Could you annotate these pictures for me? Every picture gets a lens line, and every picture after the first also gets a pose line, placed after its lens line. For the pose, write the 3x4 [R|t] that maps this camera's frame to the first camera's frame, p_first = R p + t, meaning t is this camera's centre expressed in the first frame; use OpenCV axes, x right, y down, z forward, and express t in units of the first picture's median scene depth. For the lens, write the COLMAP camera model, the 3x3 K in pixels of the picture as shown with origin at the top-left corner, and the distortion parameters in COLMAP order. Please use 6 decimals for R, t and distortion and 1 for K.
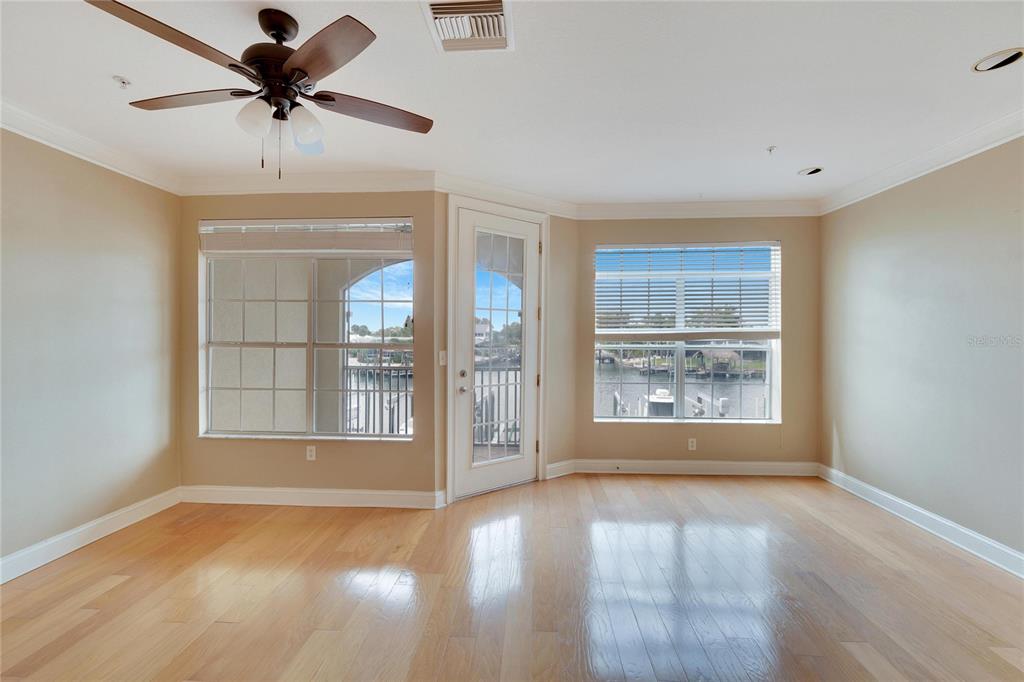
lens RADIAL K [[460.8, 0, 506.7], [0, 460.8, 336.9], [0, 0, 1]] dist [0.003097, 0.000327]
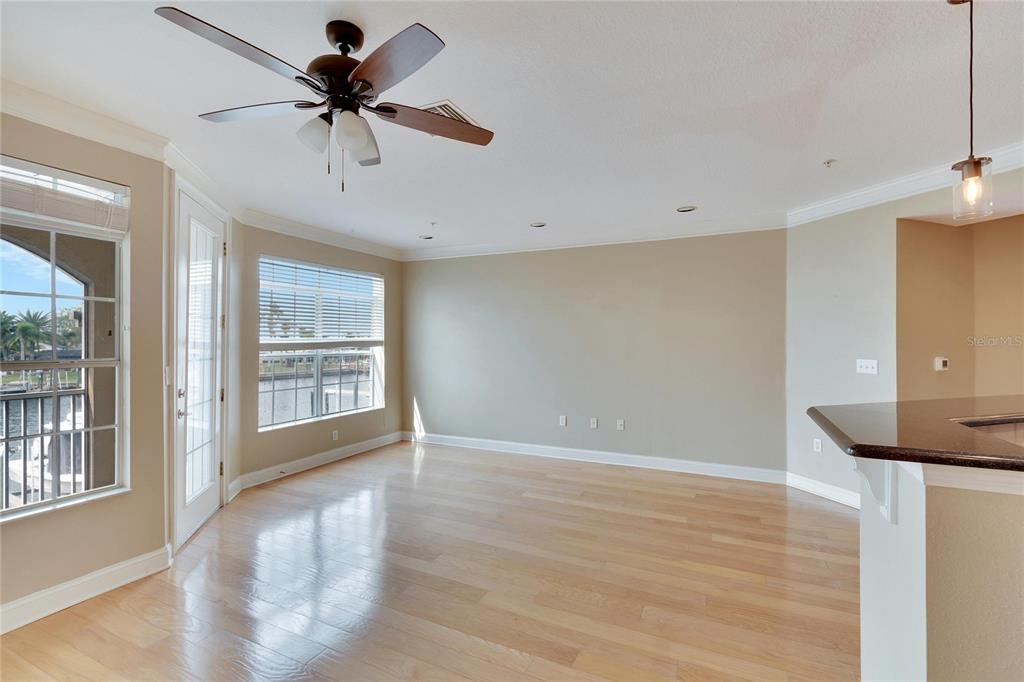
lens RADIAL K [[460.8, 0, 514.7], [0, 460.8, 340.3], [0, 0, 1]] dist [0.003097, 0.000327]
pose [[0.374180, 0.000390, 0.927356, -0.522976], [0.005601, 0.999981, -0.002681, -0.006981], [-0.927339, 0.006197, 0.374171, 0.120823]]
